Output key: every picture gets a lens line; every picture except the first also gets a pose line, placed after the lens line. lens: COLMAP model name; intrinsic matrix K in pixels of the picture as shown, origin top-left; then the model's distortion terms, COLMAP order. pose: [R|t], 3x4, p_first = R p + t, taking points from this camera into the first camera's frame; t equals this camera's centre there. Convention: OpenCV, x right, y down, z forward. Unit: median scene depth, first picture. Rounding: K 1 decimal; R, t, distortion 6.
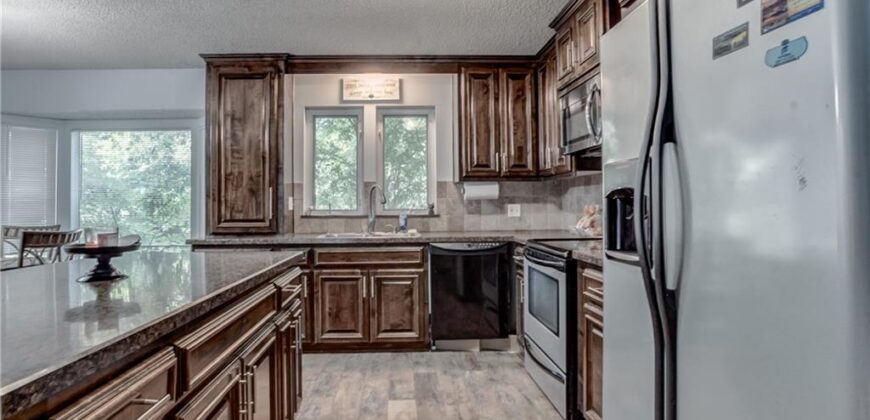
lens RADIAL K [[449.8, 0, 426.7], [0, 449.8, 204.0], [0, 0, 1]] dist [-0.064892, 0.033355]
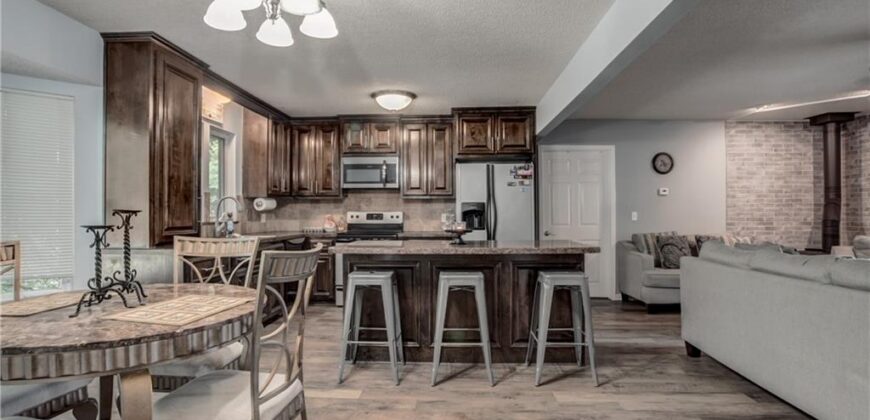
lens RADIAL K [[452.5, 0, 428.8], [0, 452.5, 210.1], [0, 0, 1]] dist [-0.067857, 0.031724]
pose [[0.086627, 0.018231, 0.996074, -1.253607], [-0.000215, 0.999833, -0.018282, 0.016001], [-0.996241, 0.001369, 0.086616, 0.380928]]
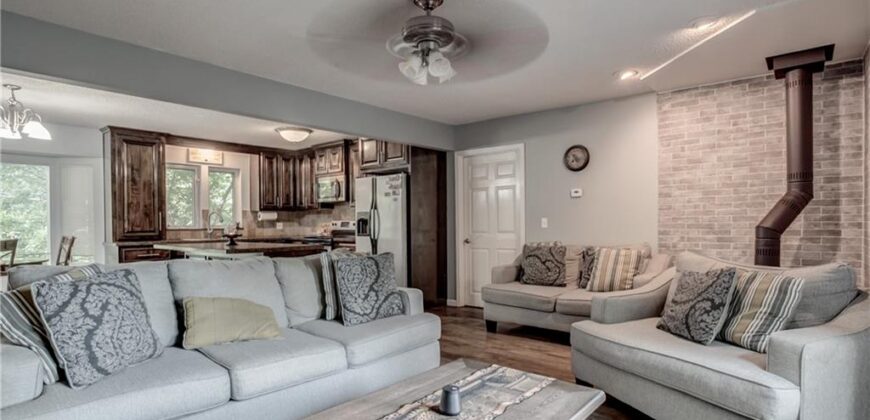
lens RADIAL K [[442.6, 0, 430.8], [0, 442.6, 224.4], [0, 0, 1]] dist [-0.037622, 0.000051]
pose [[0.664179, 0.000502, 0.747573, -0.865290], [0.002655, 0.999992, -0.003030, 0.016736], [-0.747568, 0.003997, 0.664173, -0.830951]]
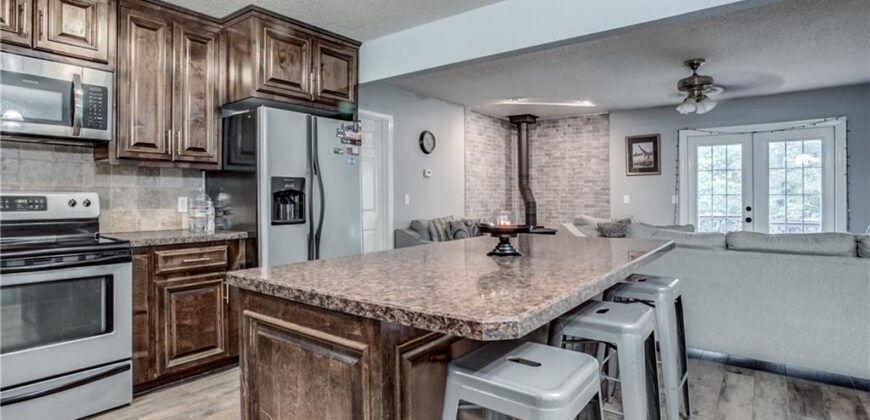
lens RADIAL K [[449.8, 0, 426.7], [0, 449.8, 204.0], [0, 0, 1]] dist [-0.064892, 0.033355]
pose [[-0.768018, 0.000566, 0.640428, -0.568416], [0.007971, 0.999931, 0.008675, 0.009702], [-0.640378, 0.011767, -0.767969, 0.819564]]
